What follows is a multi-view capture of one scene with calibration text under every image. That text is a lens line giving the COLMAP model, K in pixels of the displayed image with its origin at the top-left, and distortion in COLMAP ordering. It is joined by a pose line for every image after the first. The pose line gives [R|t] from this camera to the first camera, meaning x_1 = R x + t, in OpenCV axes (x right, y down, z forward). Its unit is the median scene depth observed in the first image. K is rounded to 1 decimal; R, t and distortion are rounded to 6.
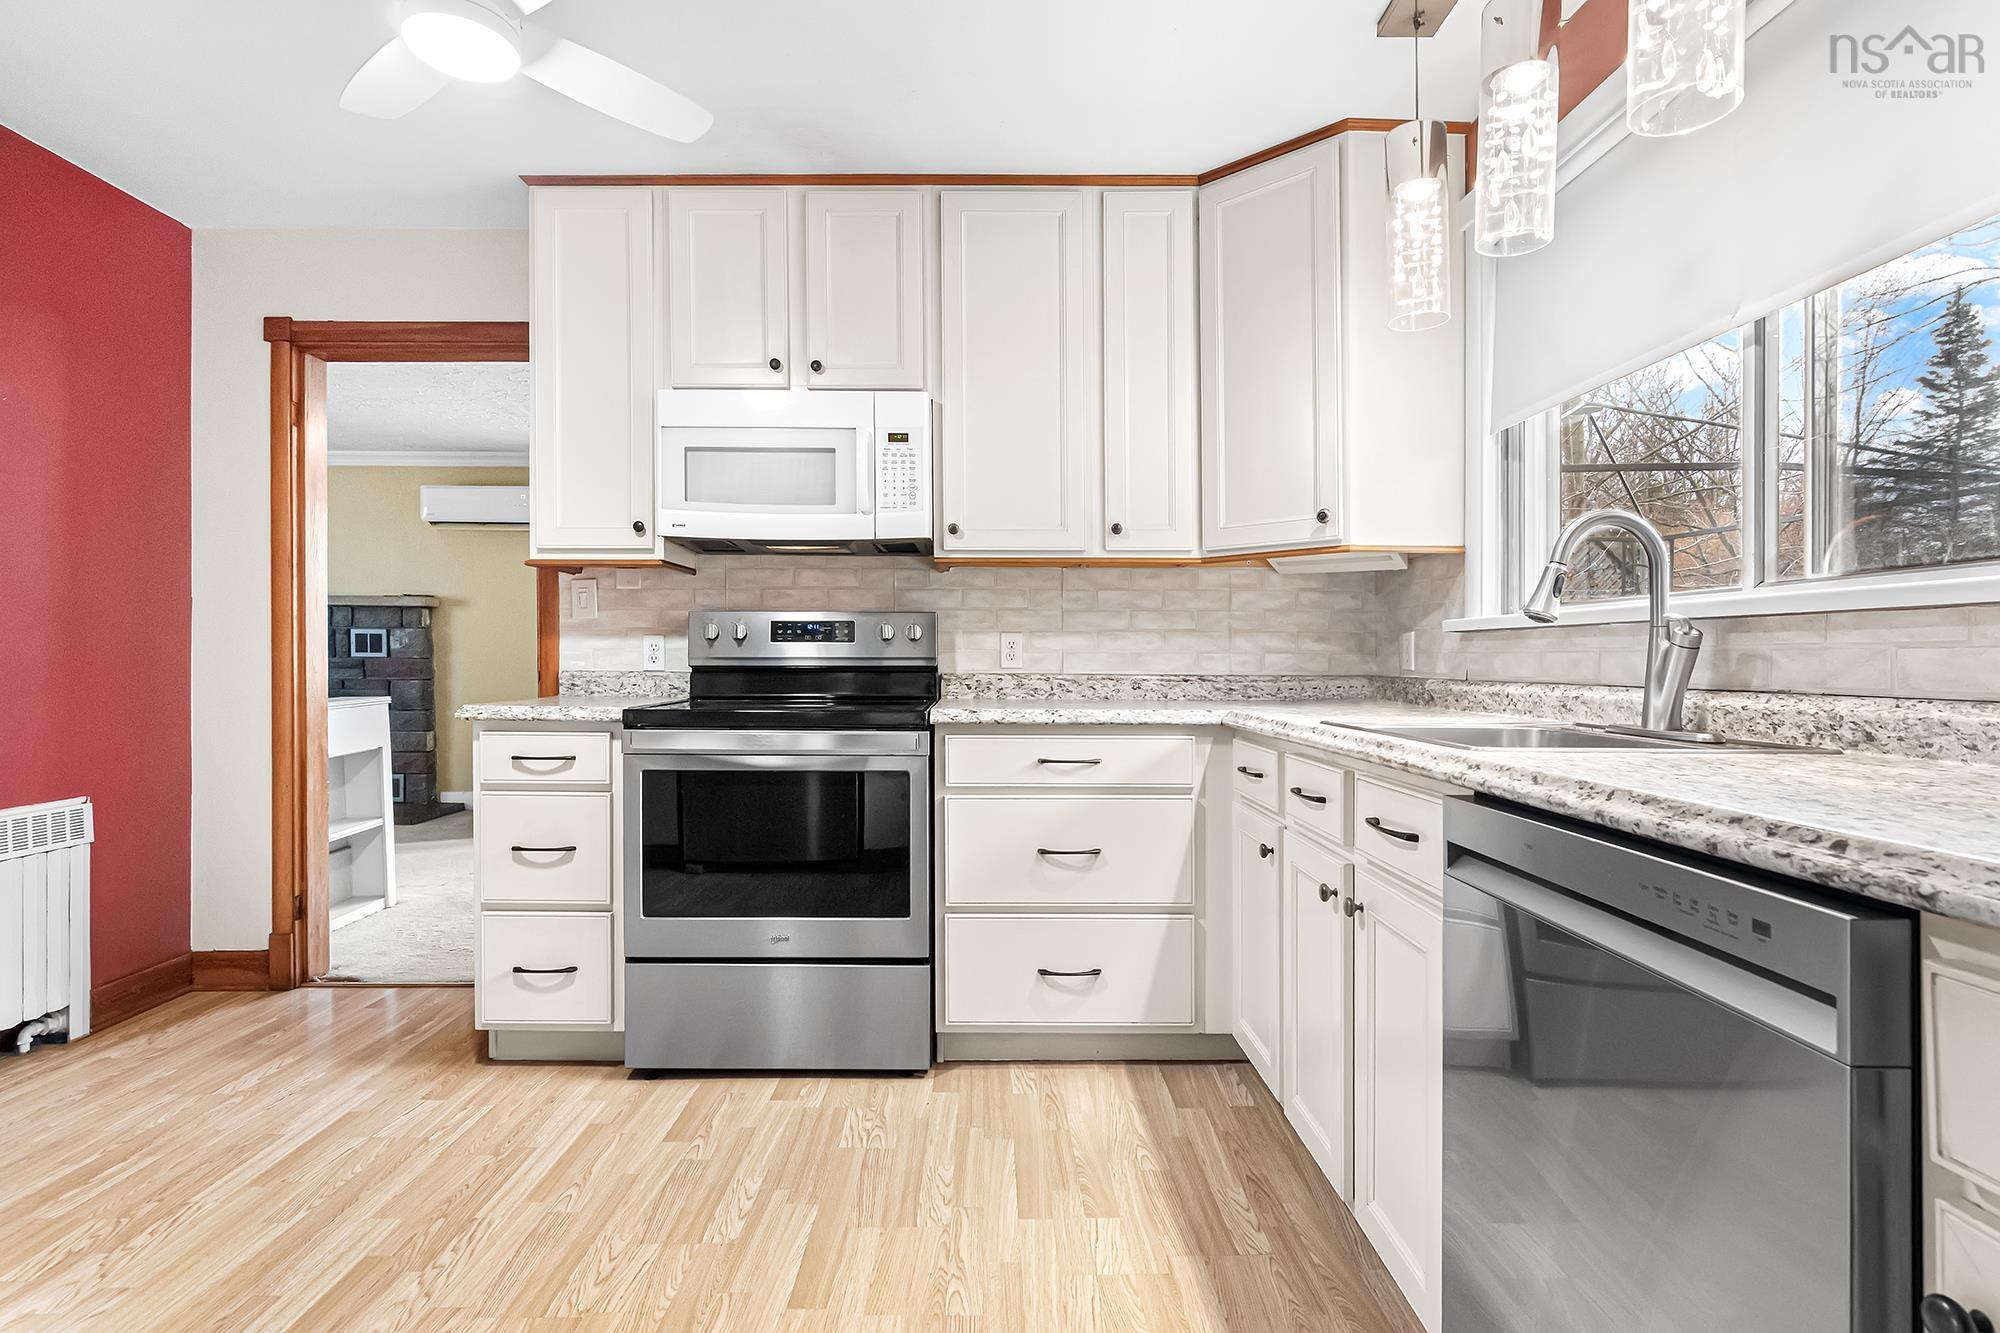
lens RADIAL K [[981.9, 0, 1004.2], [0, 981.9, 660.6], [0, 0, 1]] dist [-0.002973, 0.000083]
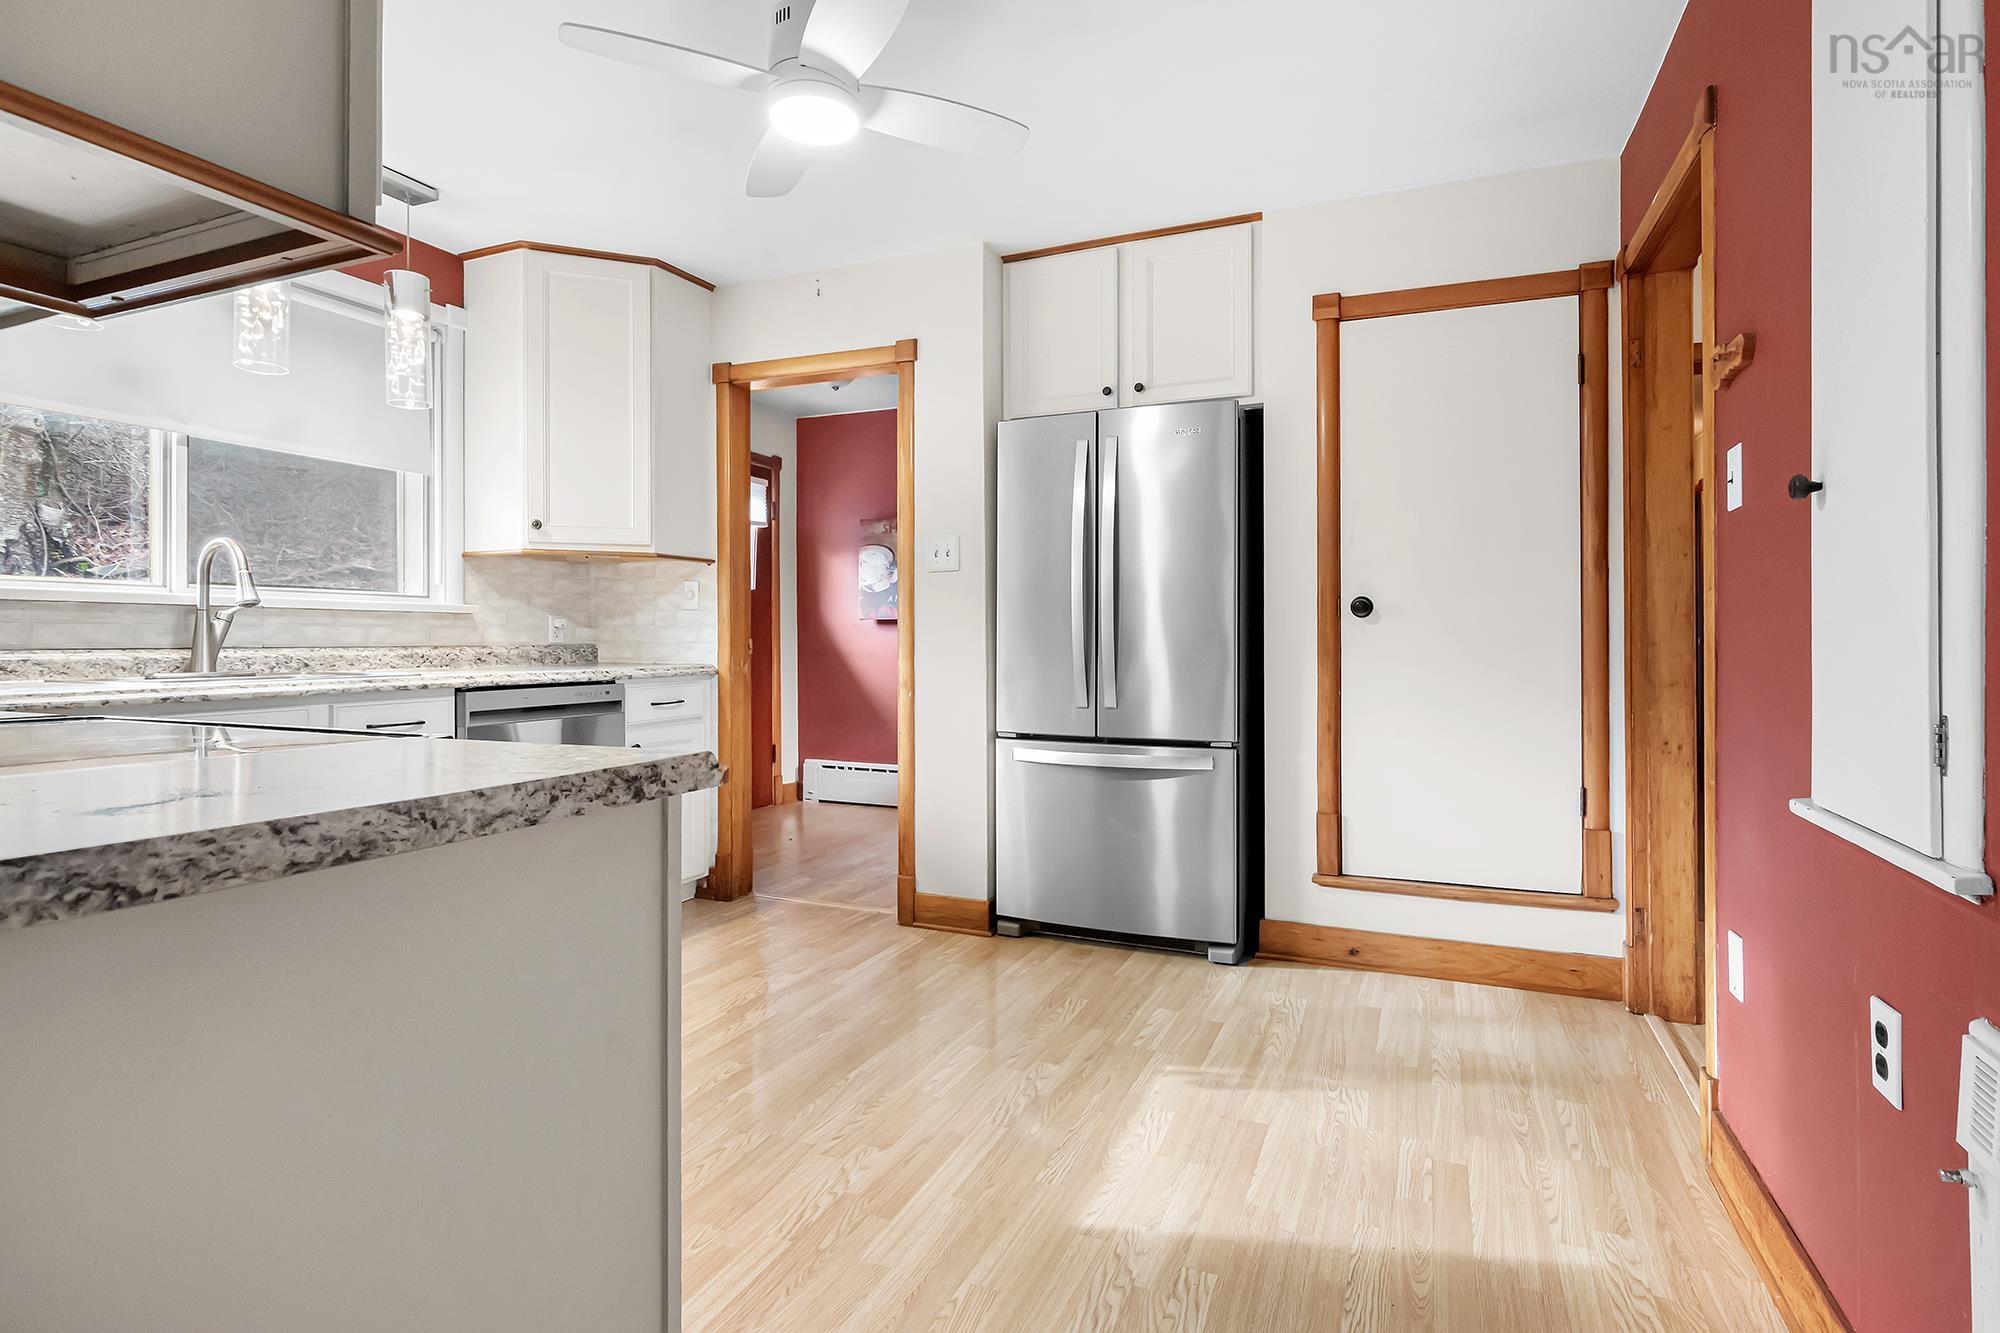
lens RADIAL K [[996.0, 0, 1021.2], [0, 996.0, 630.5], [0, 0, 1]] dist [-0.001087, 0.000147]
pose [[-0.917330, -0.005396, 0.398092, -0.699454], [-0.006383, 0.999979, -0.001154, -0.004102], [-0.398077, -0.003600, -0.917345, 1.120619]]
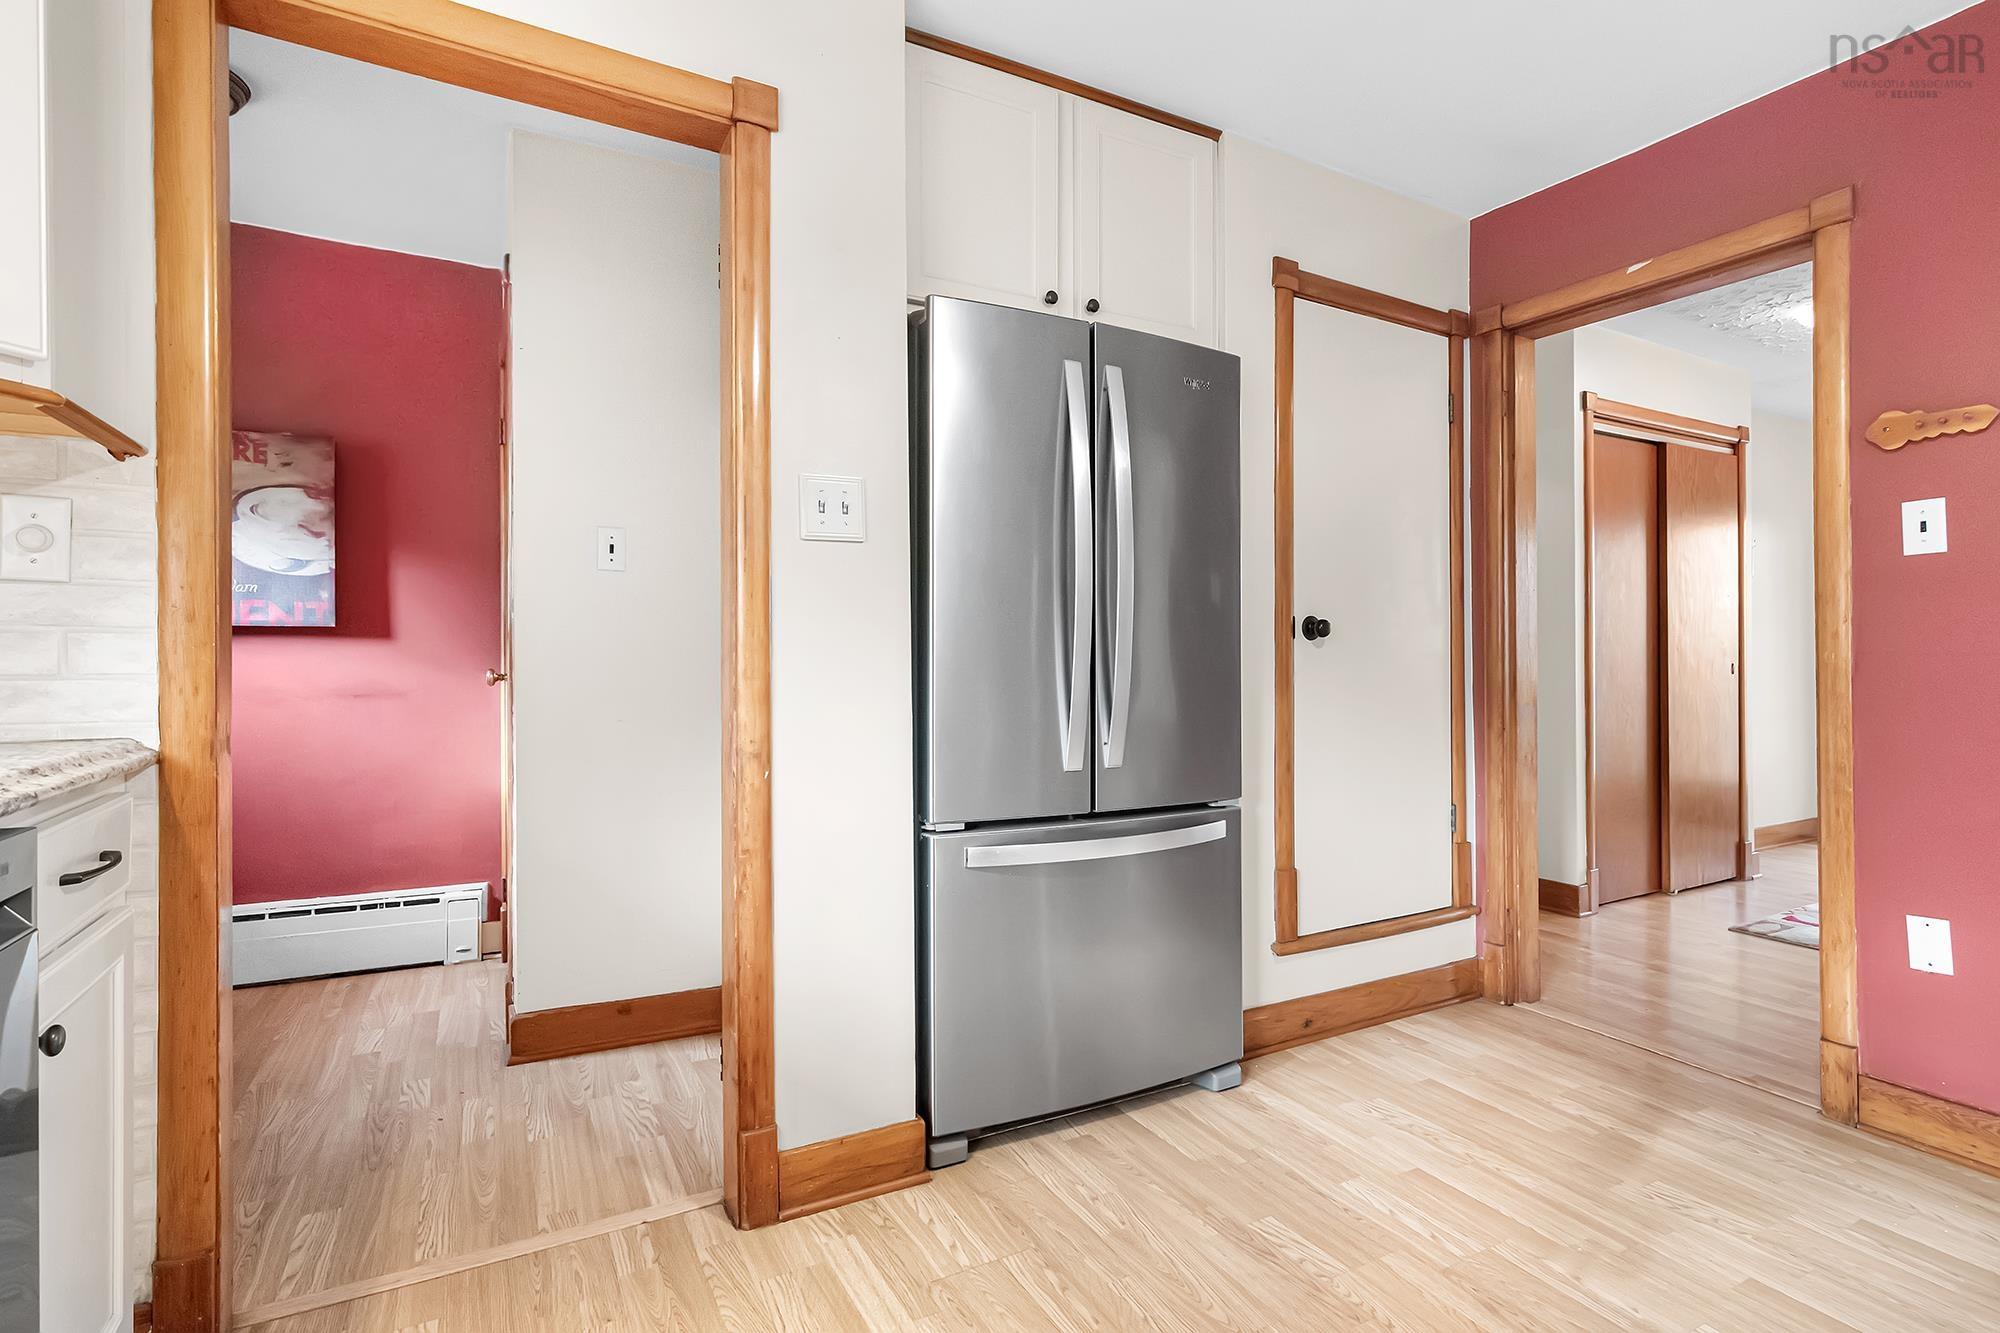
lens RADIAL K [[967.8, 0, 1010.3], [0, 967.8, 661.8], [0, 0, 1]] dist [-0.000776, -0.000144]
pose [[-0.879217, -0.008058, -0.476353, 0.070720], [-0.006651, 0.999967, -0.004640, 0.004872], [0.476375, -0.000912, -0.879242, 0.665149]]
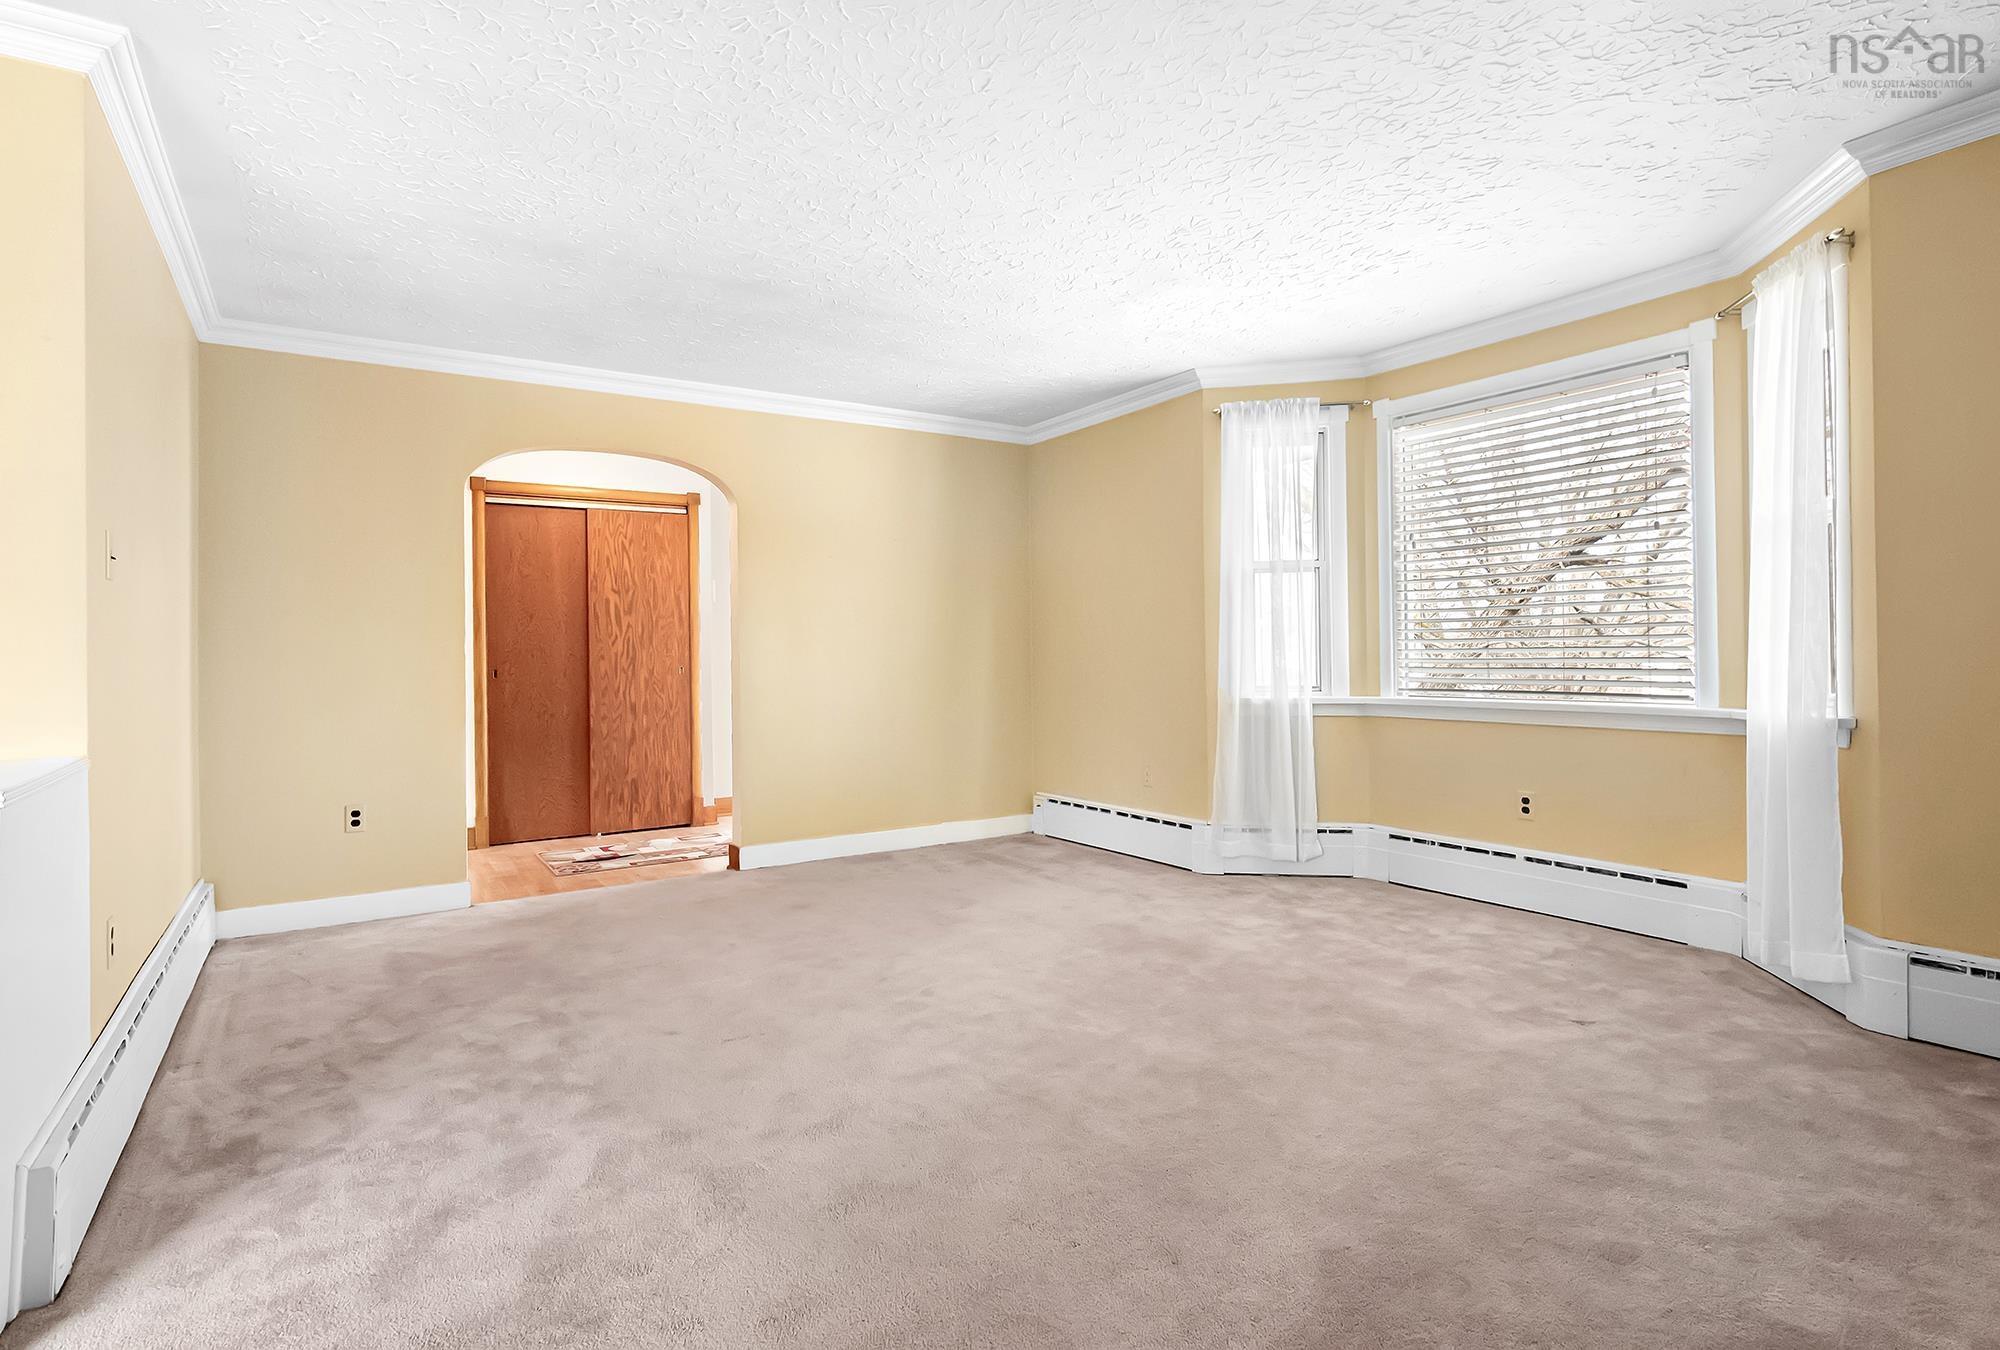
lens RADIAL K [[985.1, 0, 1000.8], [0, 985.1, 660.9], [0, 0, 1]] dist [-0.002143, 0.000130]
pose [[-0.839783, 0.008586, -0.542855, -1.102787], [0.009016, 0.999958, 0.001869, -0.014023], [0.542848, -0.003325, -0.839824, 2.050371]]
